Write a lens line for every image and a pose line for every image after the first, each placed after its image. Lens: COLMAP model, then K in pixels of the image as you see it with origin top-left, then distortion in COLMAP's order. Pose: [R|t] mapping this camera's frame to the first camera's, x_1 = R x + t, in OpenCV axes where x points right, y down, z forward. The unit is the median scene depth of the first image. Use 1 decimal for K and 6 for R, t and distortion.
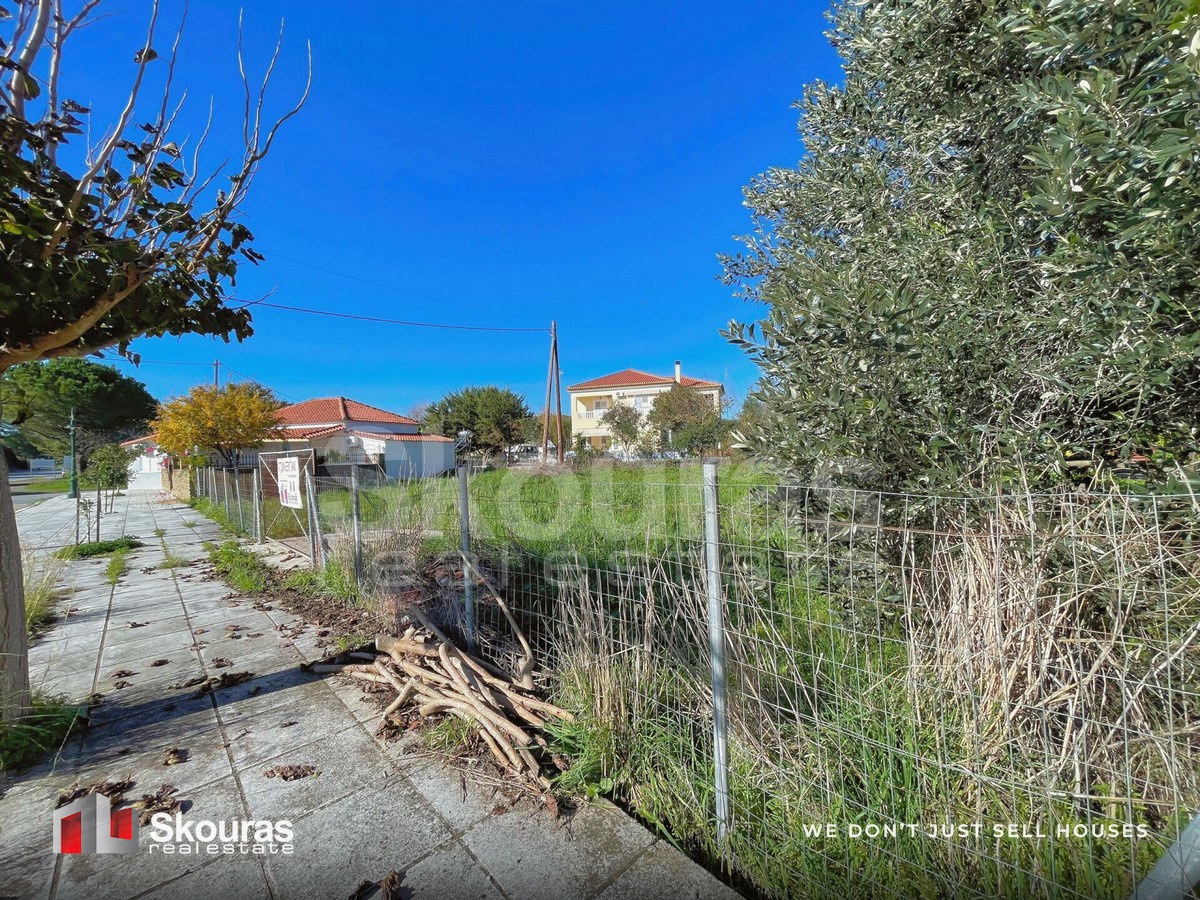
lens RADIAL K [[483.3, 0, 598.1], [0, 483.3, 450.8], [0, 0, 1]] dist [0.000812, 0.001055]
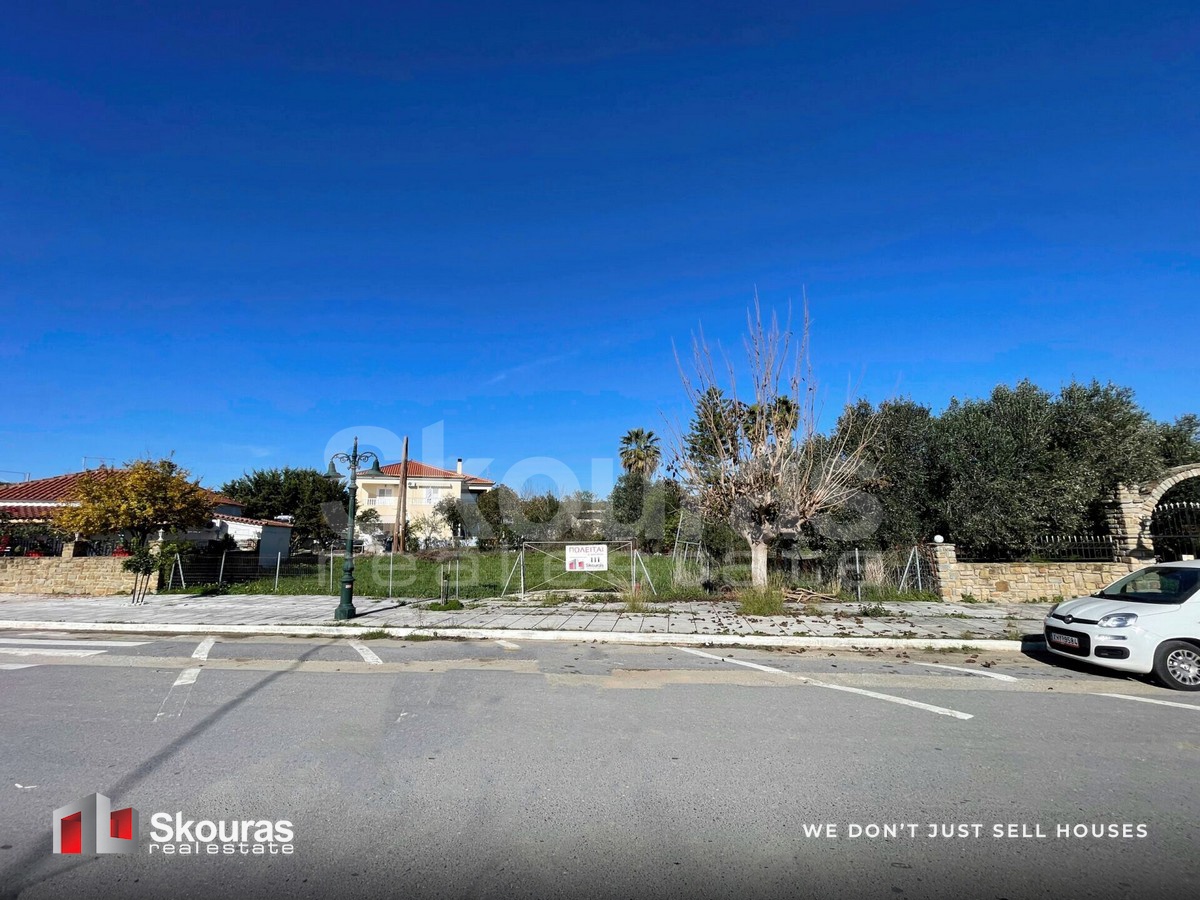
lens RADIAL K [[483.3, 0, 592.9], [0, 483.3, 447.7], [0, 0, 1]] dist [0.000812, 0.001055]
pose [[0.803871, 0.122453, 0.582062, -0.344742], [-0.013287, 0.982032, -0.188247, -0.000694], [-0.594655, 0.143592, 0.791054, -0.123634]]
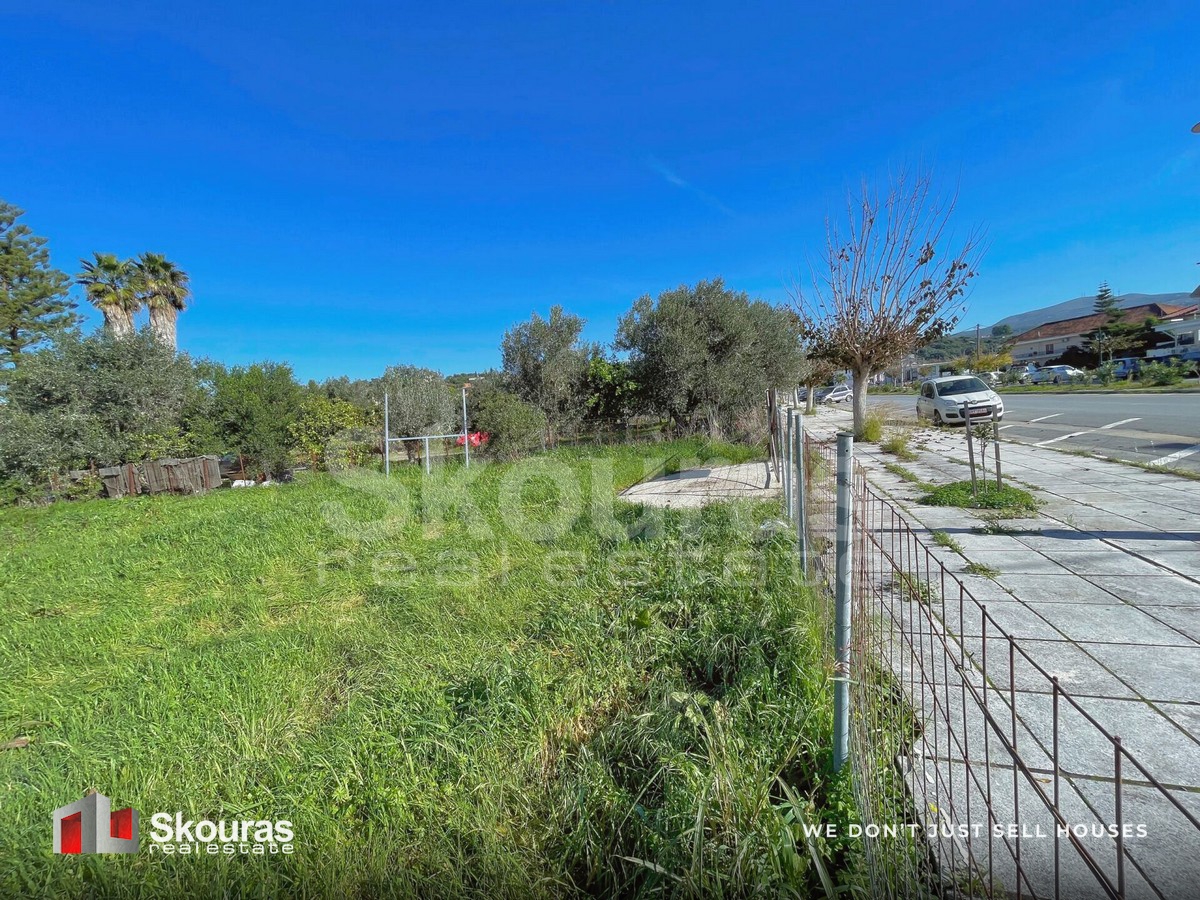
lens RADIAL K [[483.3, 0, 594.0], [0, 483.3, 454.2], [0, 0, 1]] dist [0.000812, 0.001055]
pose [[-0.430617, -0.001578, 0.902534, -0.303277], [0.121384, 0.990812, 0.059647, 0.007848], [-0.894335, 0.135238, -0.426469, 0.390496]]
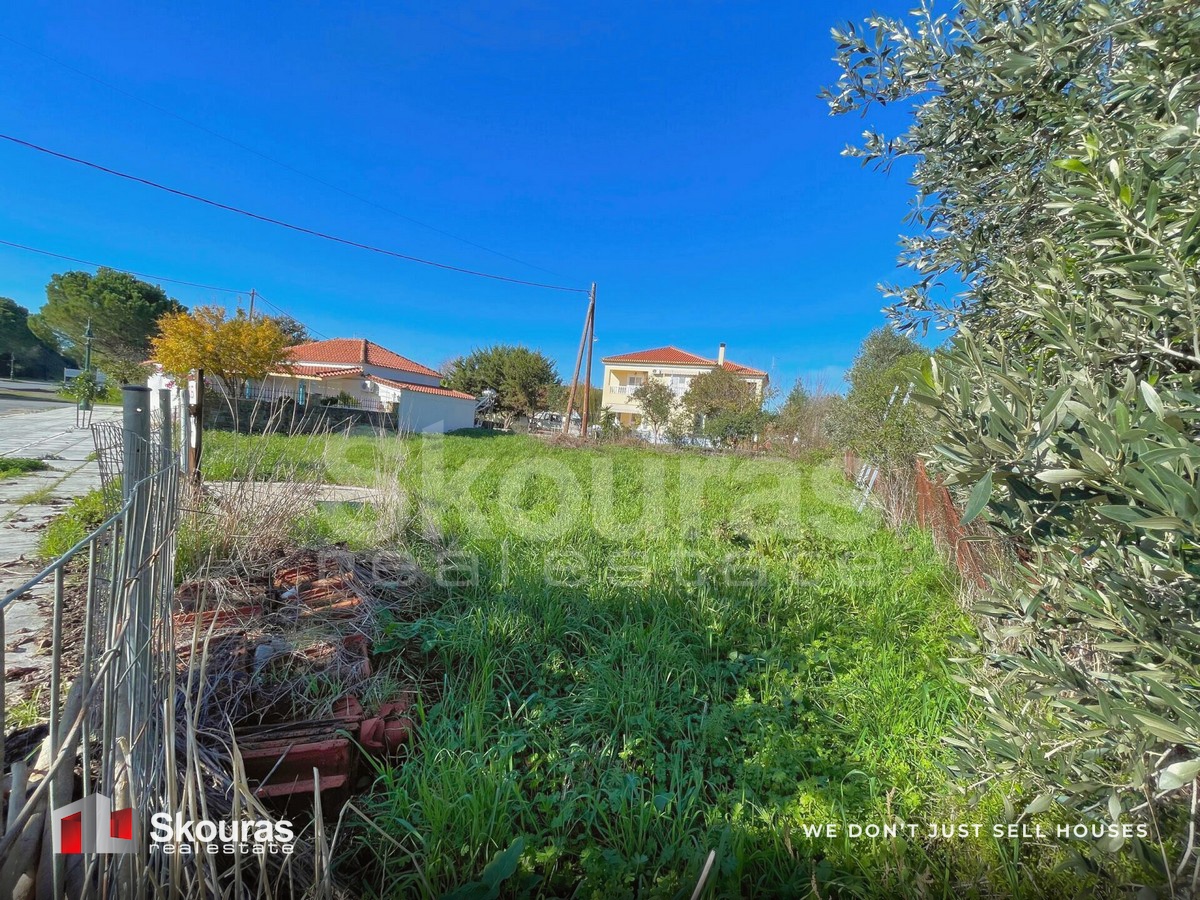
lens RADIAL K [[483.3, 0, 595.9], [0, 483.3, 451.5], [0, 0, 1]] dist [0.000812, 0.001055]
pose [[0.990073, 0.124802, -0.064659, 0.010592], [-0.121364, 0.991103, 0.054633, 0.000944], [0.070902, -0.046243, 0.996411, 0.053577]]
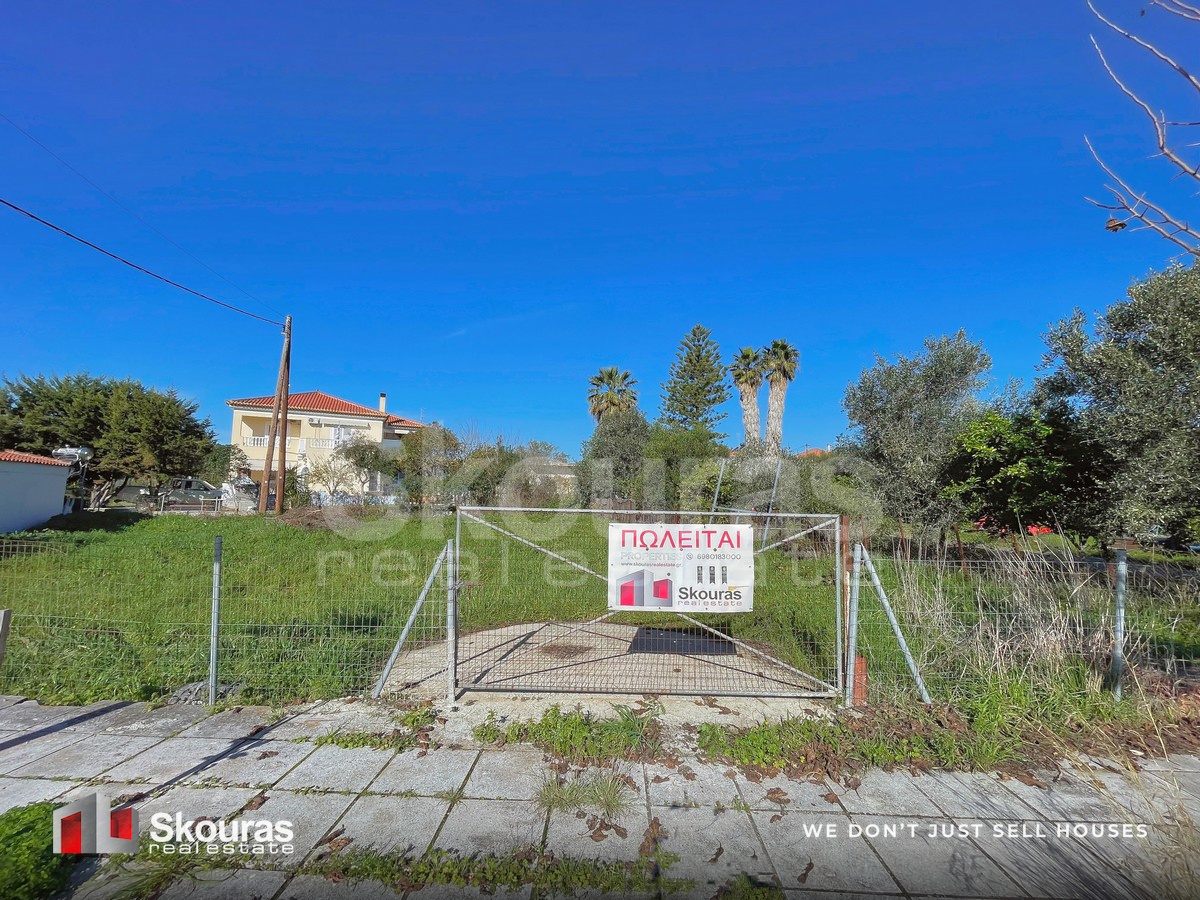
lens RADIAL K [[483.3, 0, 593.8], [0, 483.3, 453.4], [0, 0, 1]] dist [0.000812, 0.001055]
pose [[0.726466, 0.100392, 0.679830, -0.205972], [-0.041508, 0.993876, -0.102412, -0.000429], [-0.685947, 0.046180, 0.726184, 0.127499]]
